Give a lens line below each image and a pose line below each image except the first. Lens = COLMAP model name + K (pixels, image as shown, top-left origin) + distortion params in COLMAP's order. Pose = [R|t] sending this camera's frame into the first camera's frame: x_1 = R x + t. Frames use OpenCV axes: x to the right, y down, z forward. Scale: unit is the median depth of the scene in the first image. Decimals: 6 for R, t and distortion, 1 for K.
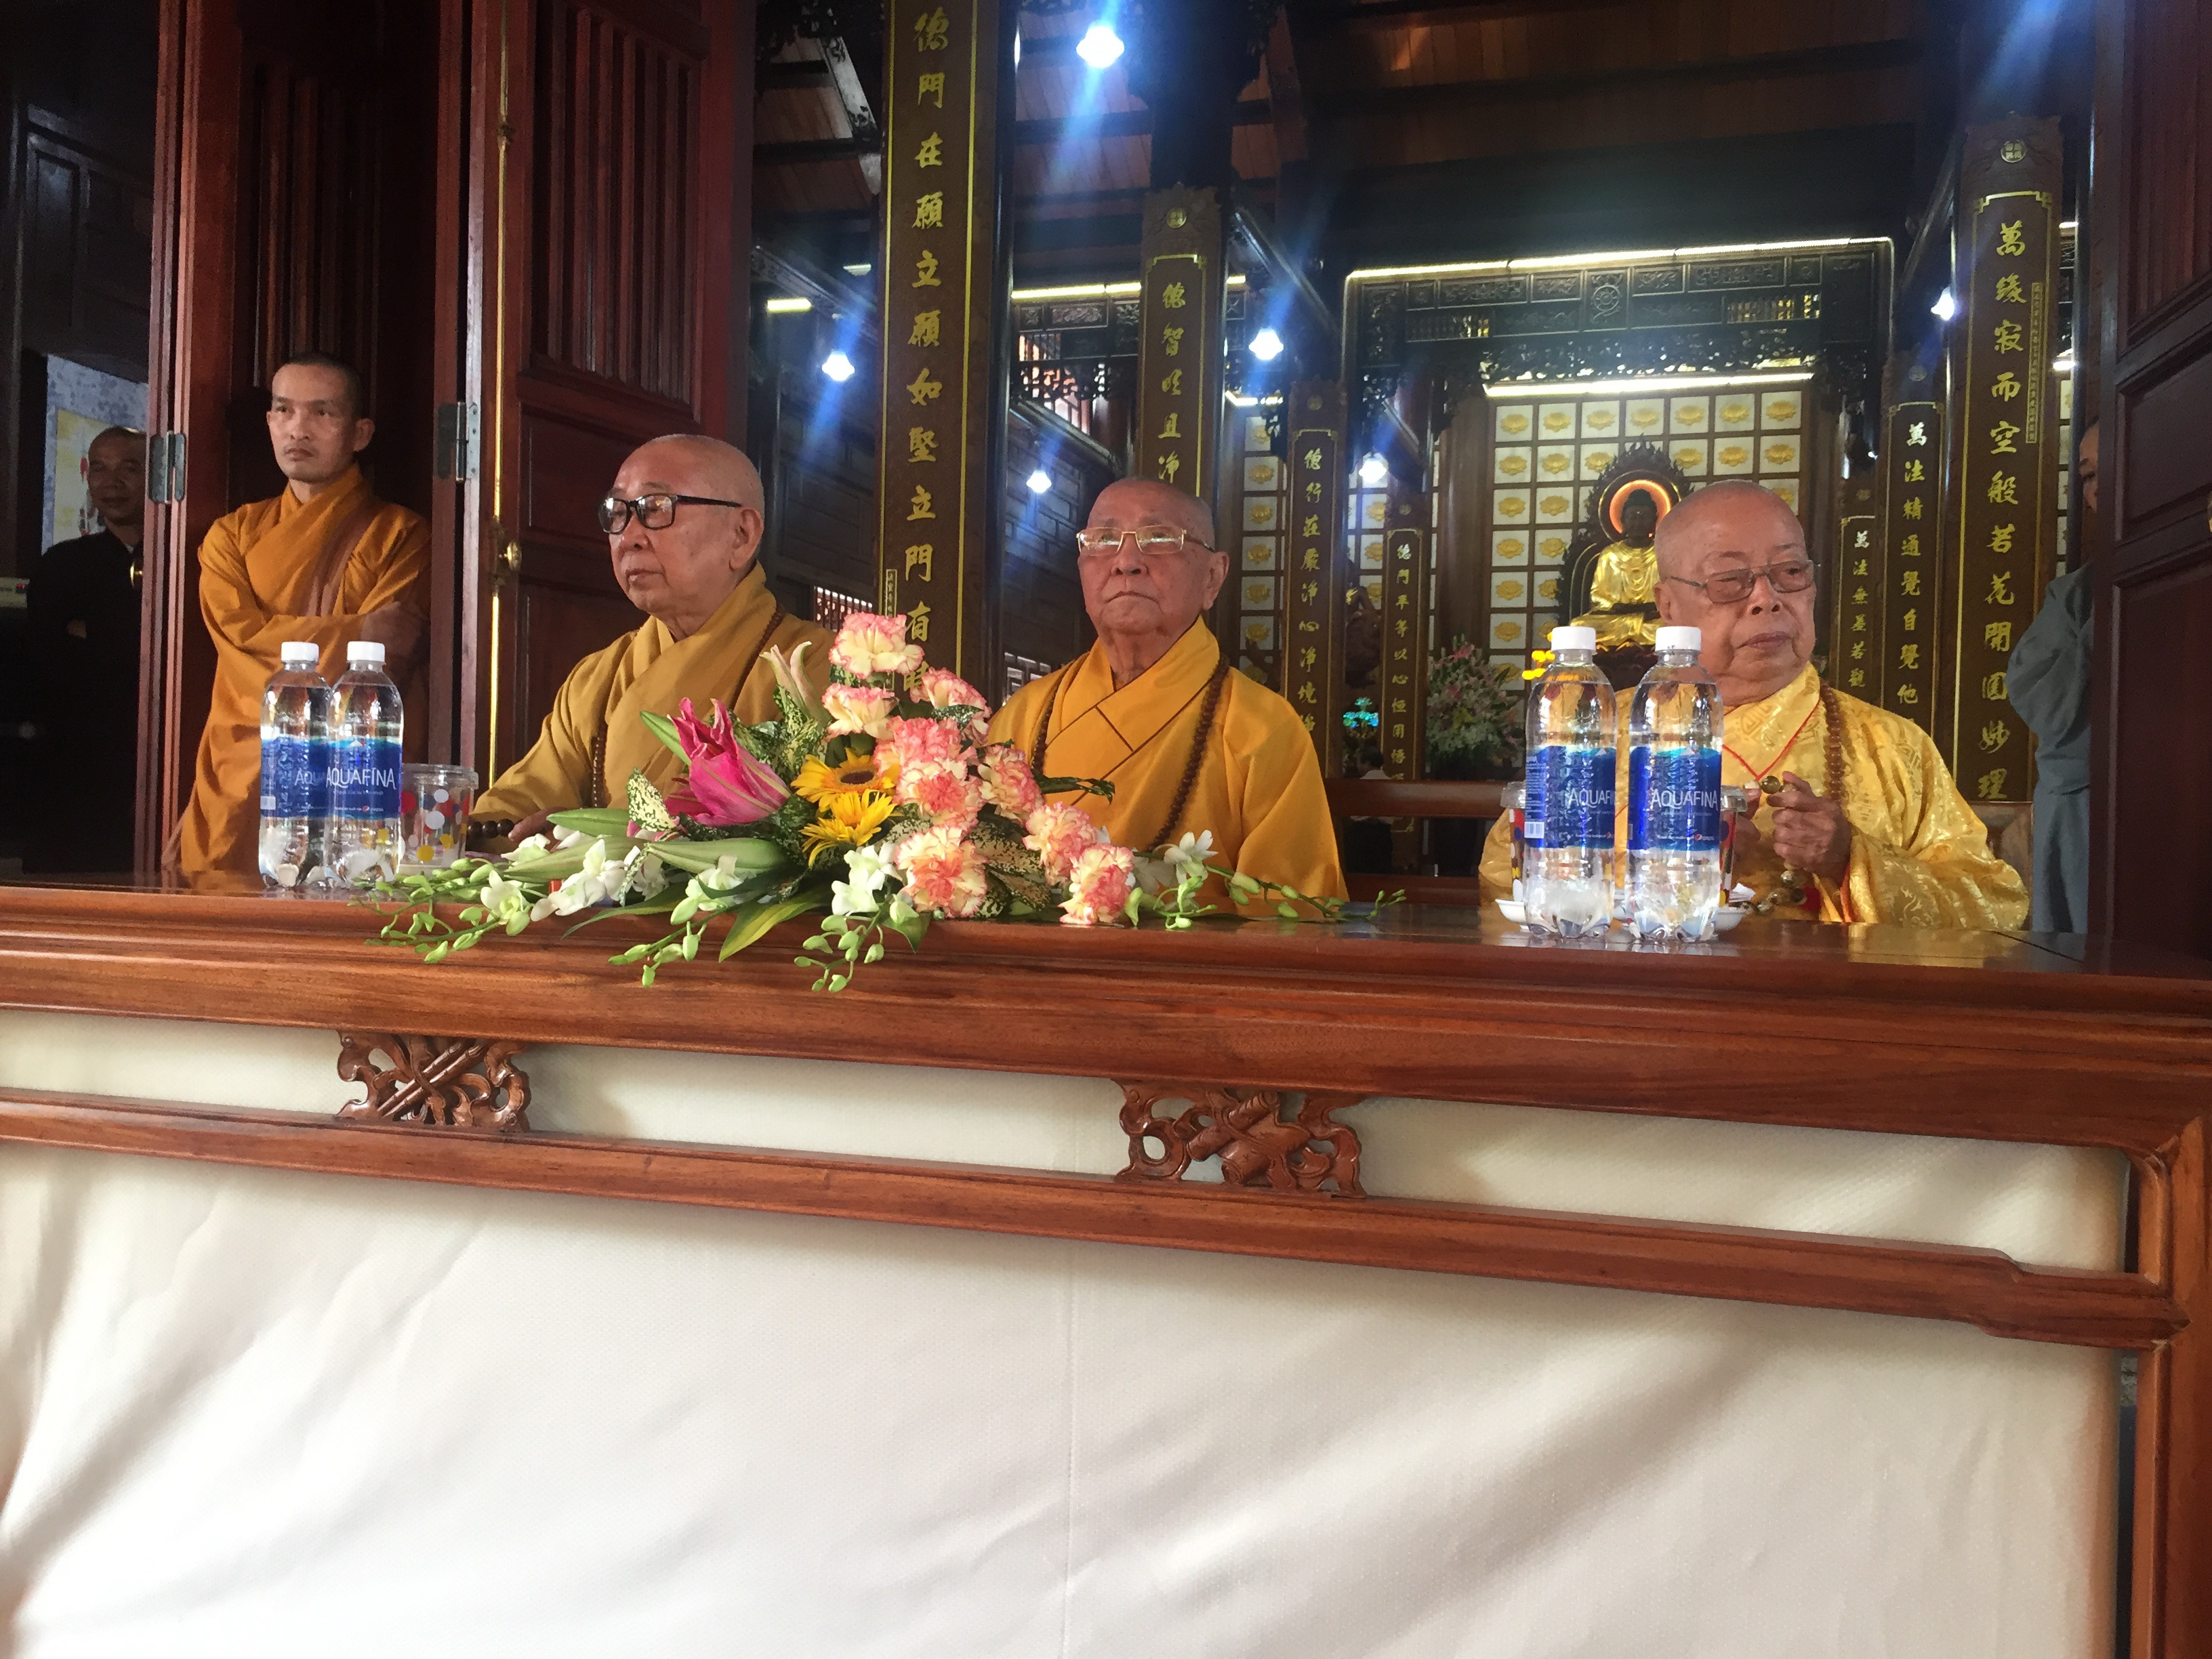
lens RADIAL K [[1892.2, 0, 1106.9], [0, 1892.2, 823.2], [0, 0, 1]] dist [0.088131, -0.123768]
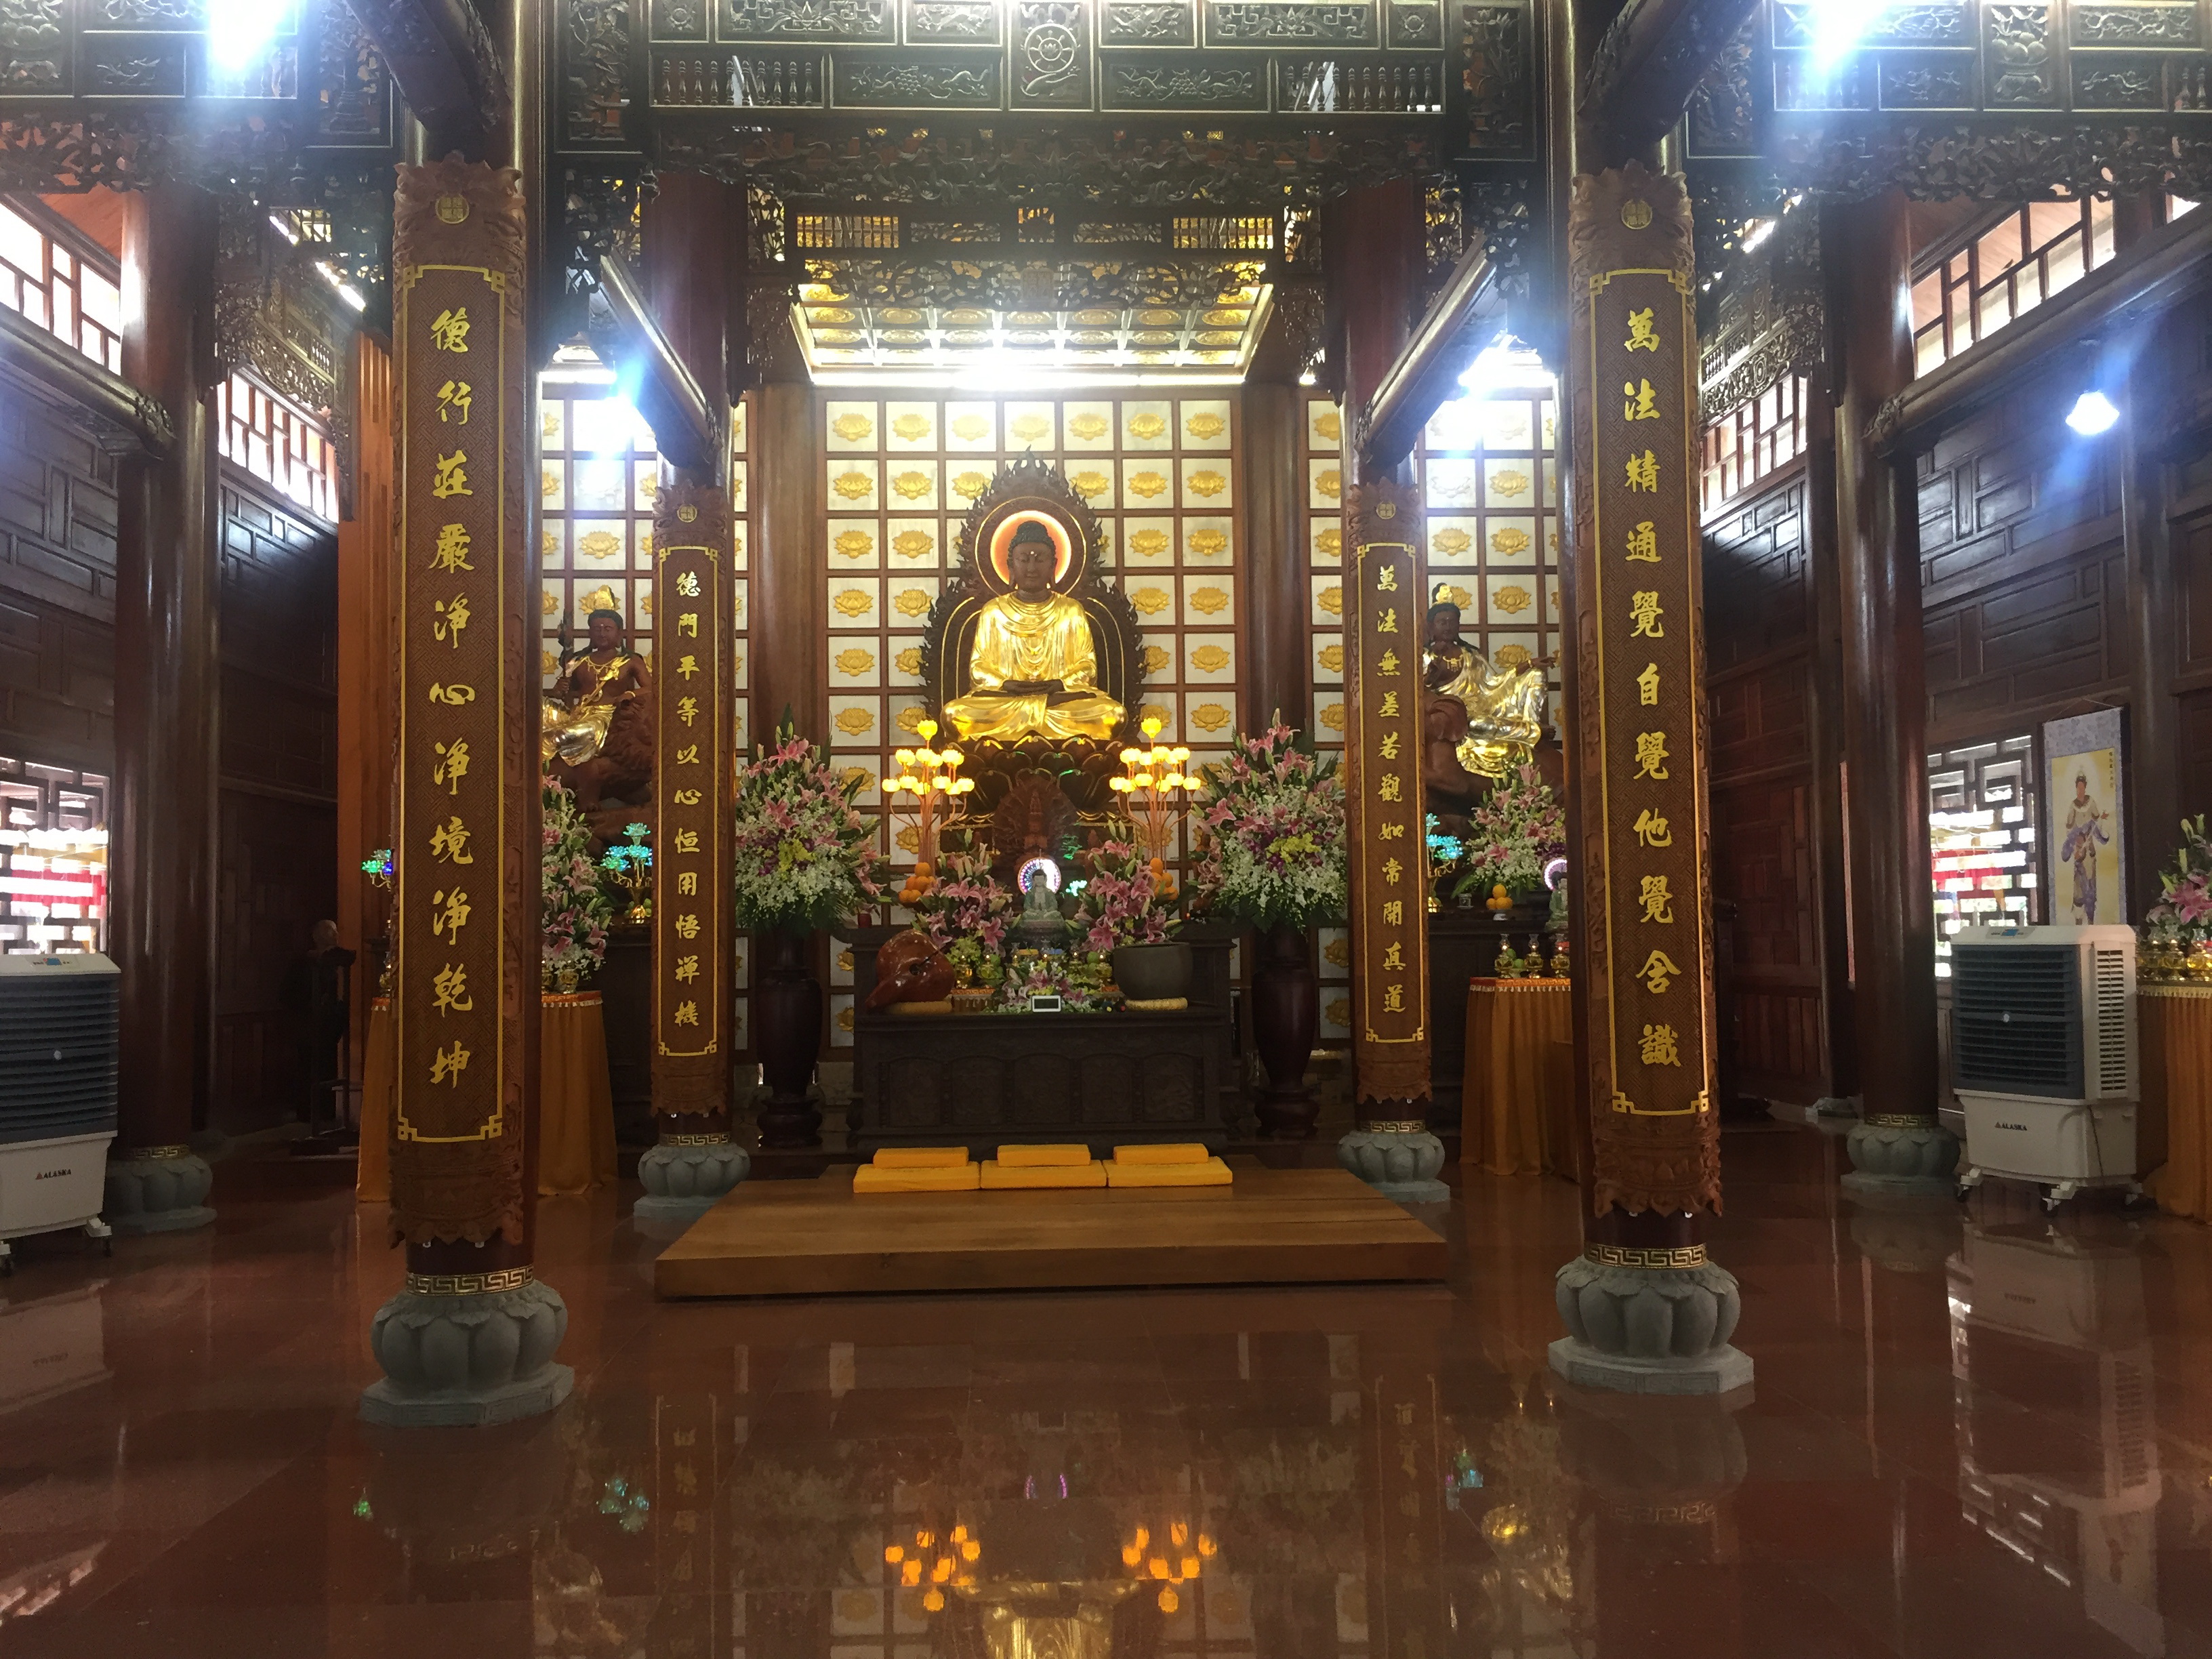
lens RADIAL K [[1892.2, 0, 1102.5], [0, 1892.2, 809.3], [0, 0, 1]] dist [0.088131, -0.123768]
pose [[0.939908, -0.016452, 0.341030, 0.062702], [0.036791, 0.997903, -0.053257, -0.030124], [-0.339439, 0.062604, 0.938542, 0.338145]]
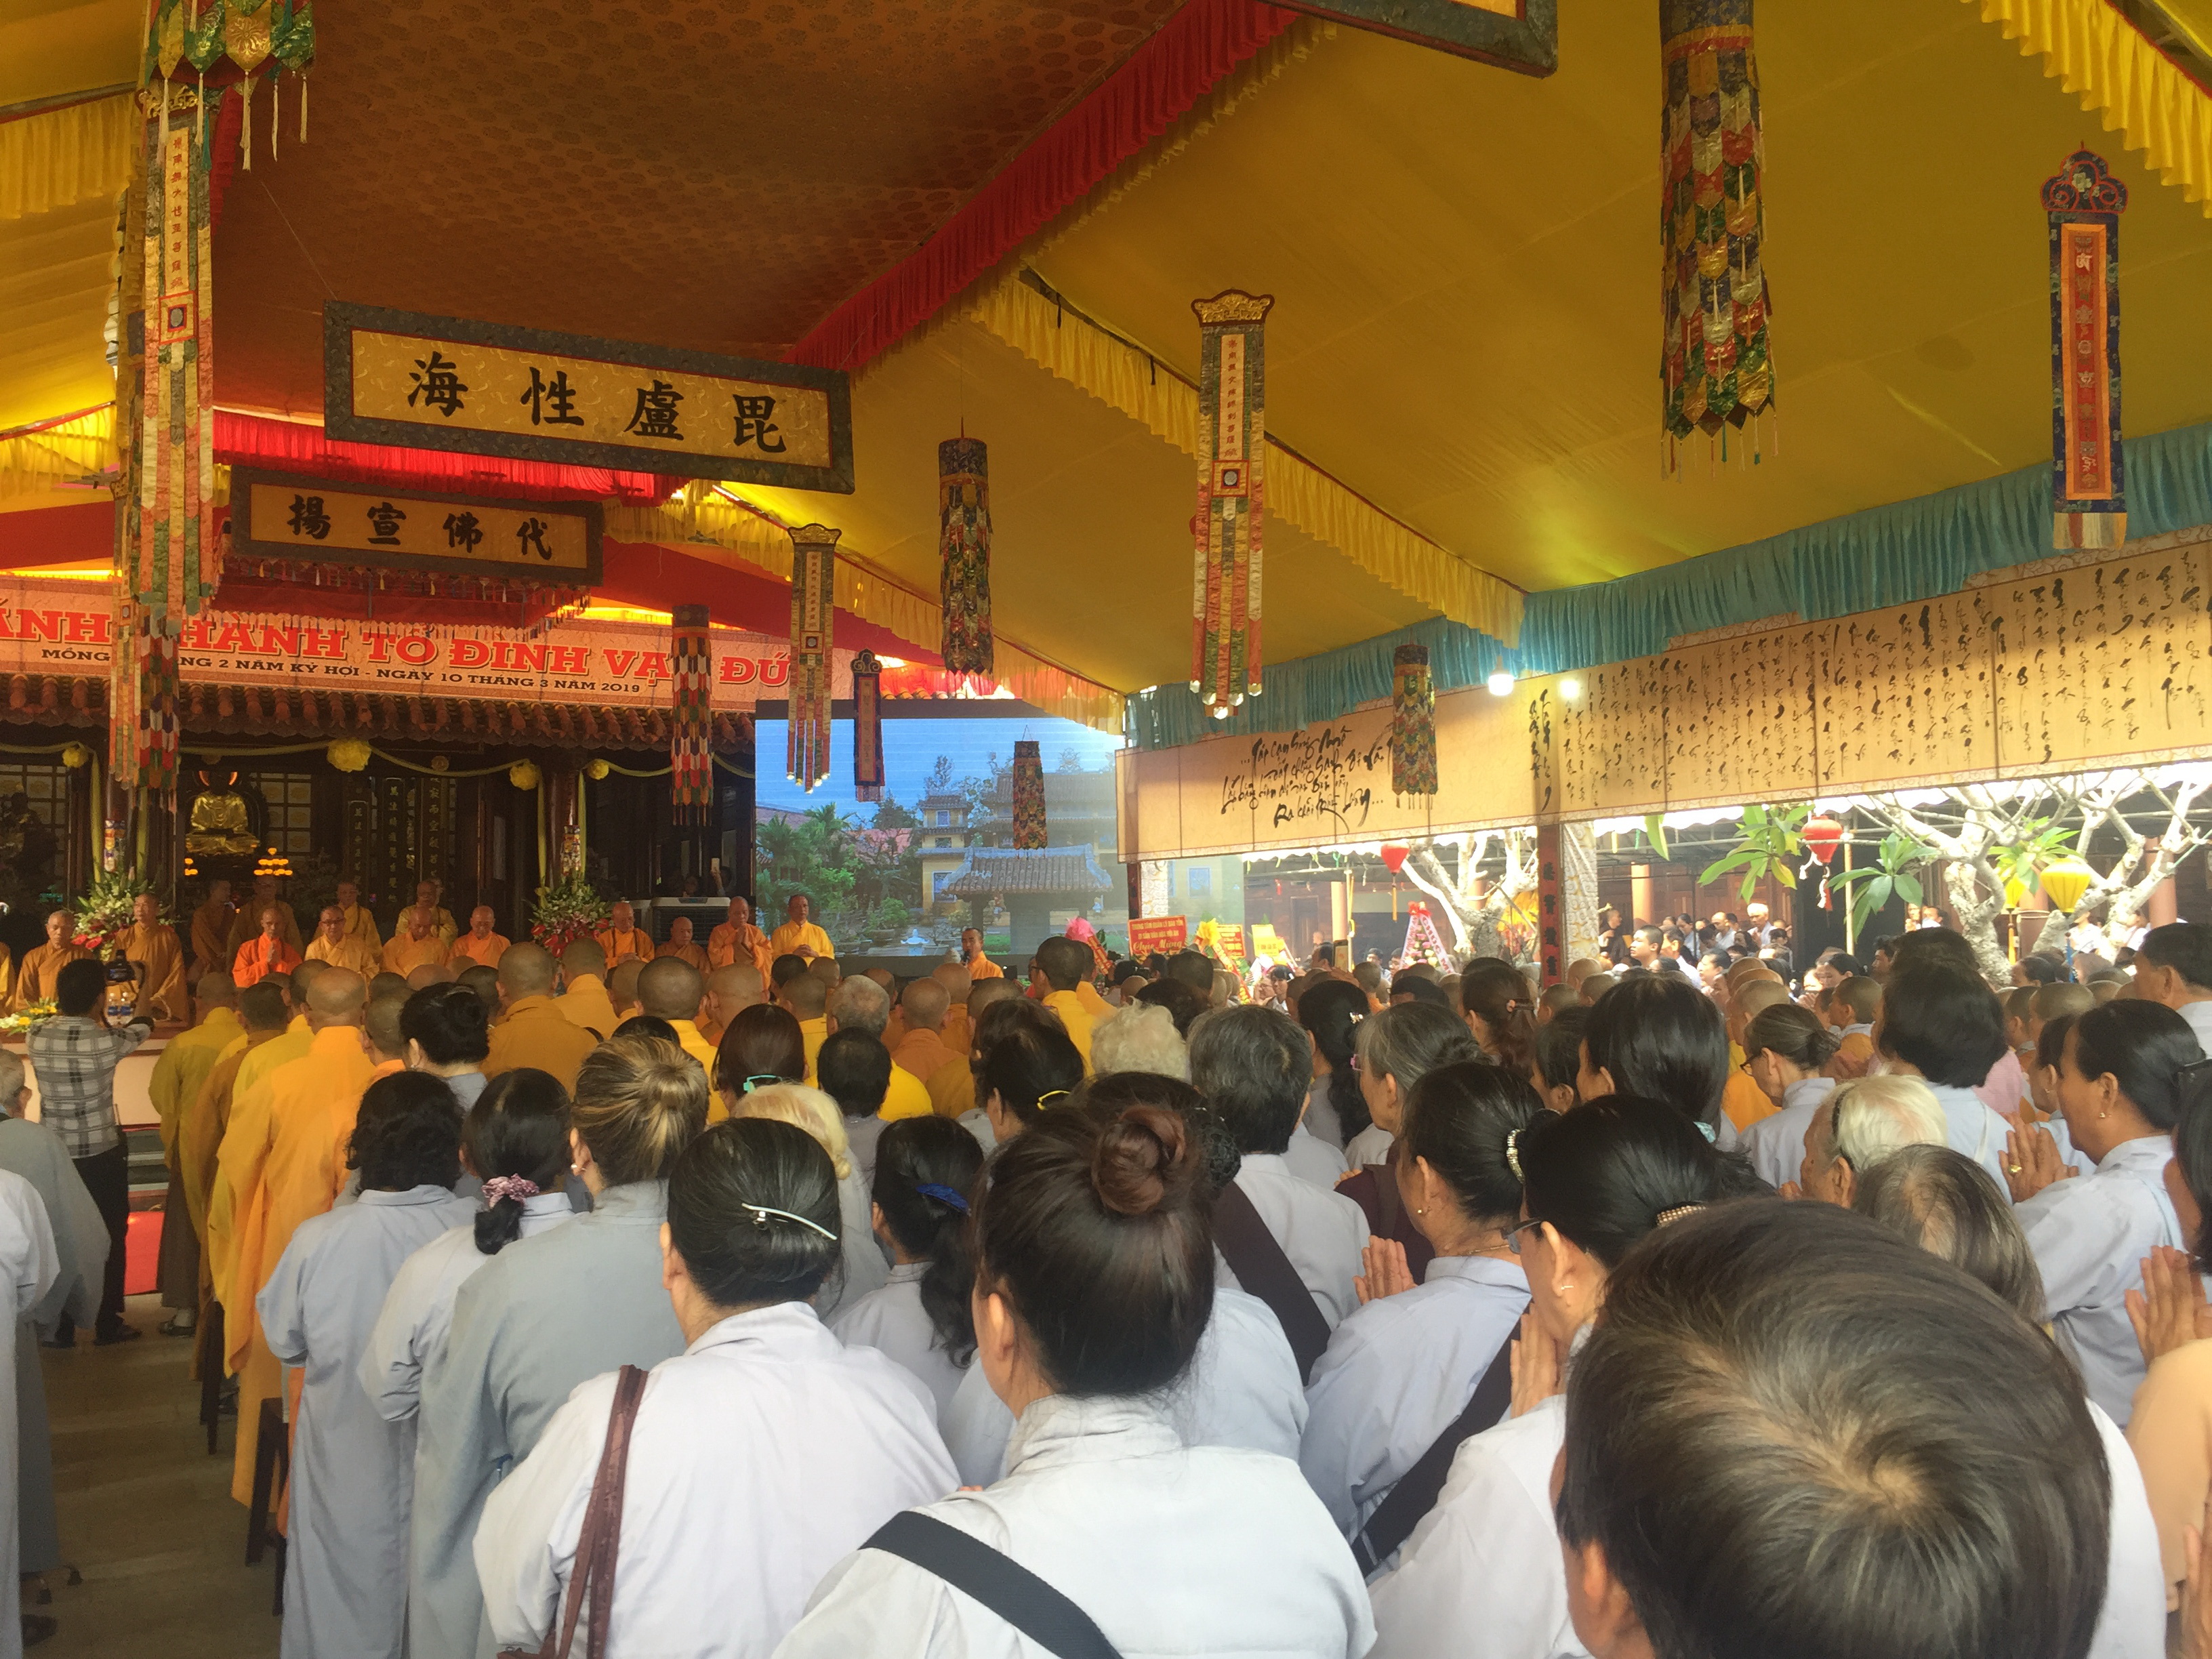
lens RADIAL K [[1892.2, 0, 1110.8], [0, 1892.2, 827.9], [0, 0, 1]] dist [0.088131, -0.123768]
pose [[0.701705, 0.010109, 0.712396, -0.391790], [0.031588, 0.998475, -0.045283, -0.010810], [-0.711767, 0.054279, 0.700315, -0.789594]]
